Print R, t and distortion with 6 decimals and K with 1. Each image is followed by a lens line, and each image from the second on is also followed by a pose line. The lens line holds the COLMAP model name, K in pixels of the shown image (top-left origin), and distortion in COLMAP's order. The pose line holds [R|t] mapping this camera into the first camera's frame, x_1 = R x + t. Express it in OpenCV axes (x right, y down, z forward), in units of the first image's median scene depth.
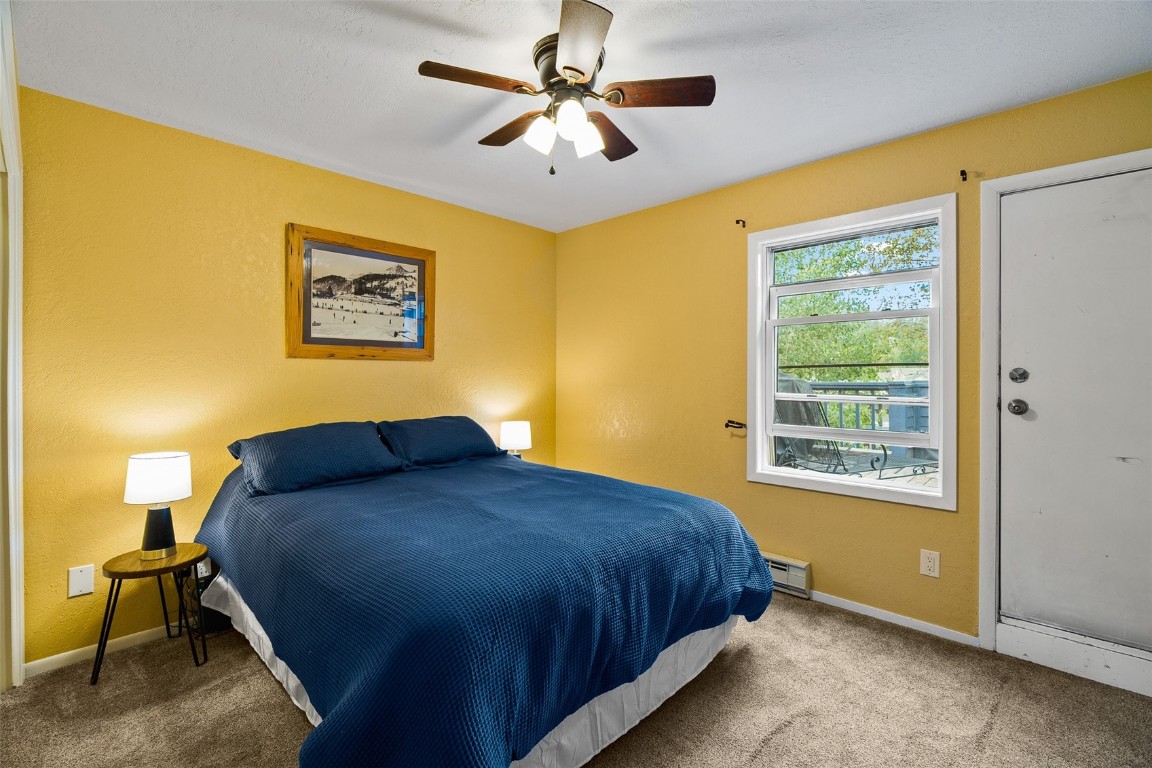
lens RADIAL K [[521.7, 0, 579.3], [0, 521.7, 361.8], [0, 0, 1]] dist [-0.003173, 0.000294]
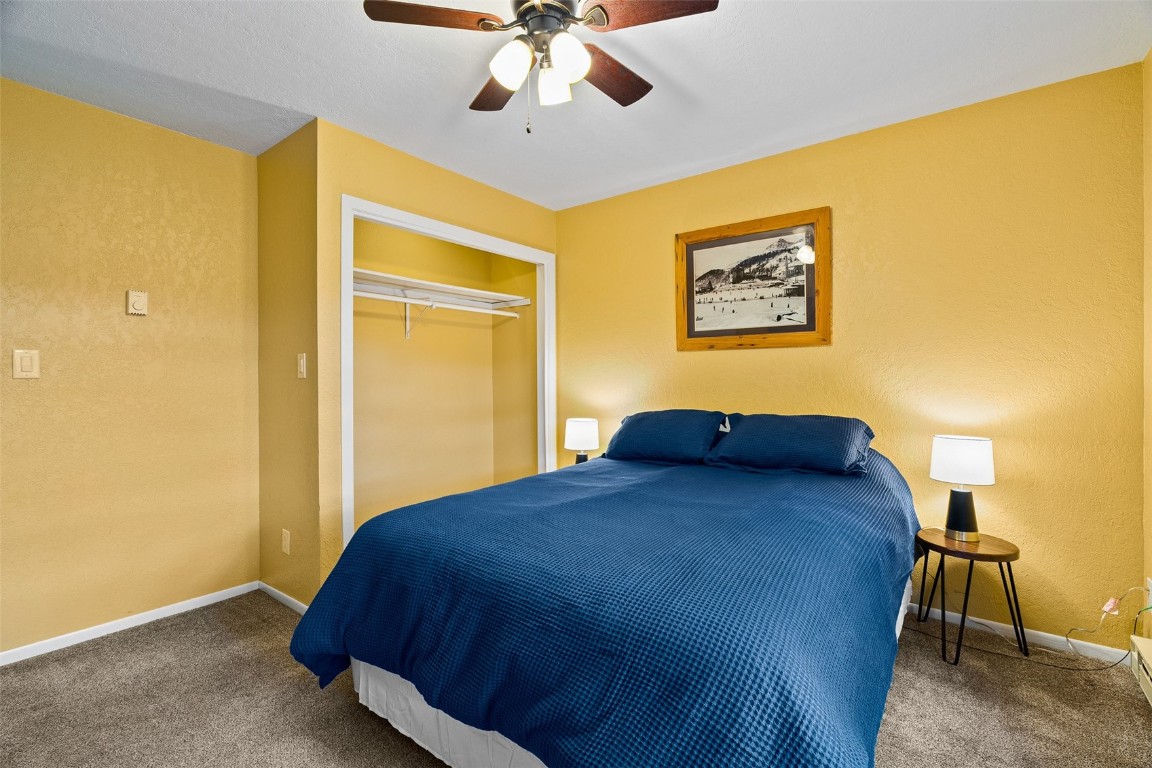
lens RADIAL K [[521.7, 0, 579.3], [0, 521.7, 361.8], [0, 0, 1]] dist [-0.003173, 0.000294]
pose [[0.085992, -0.011313, -0.996232, 0.518260], [0.041832, 0.999095, -0.007734, 0.014569], [0.995417, -0.041010, 0.086387, 0.601661]]
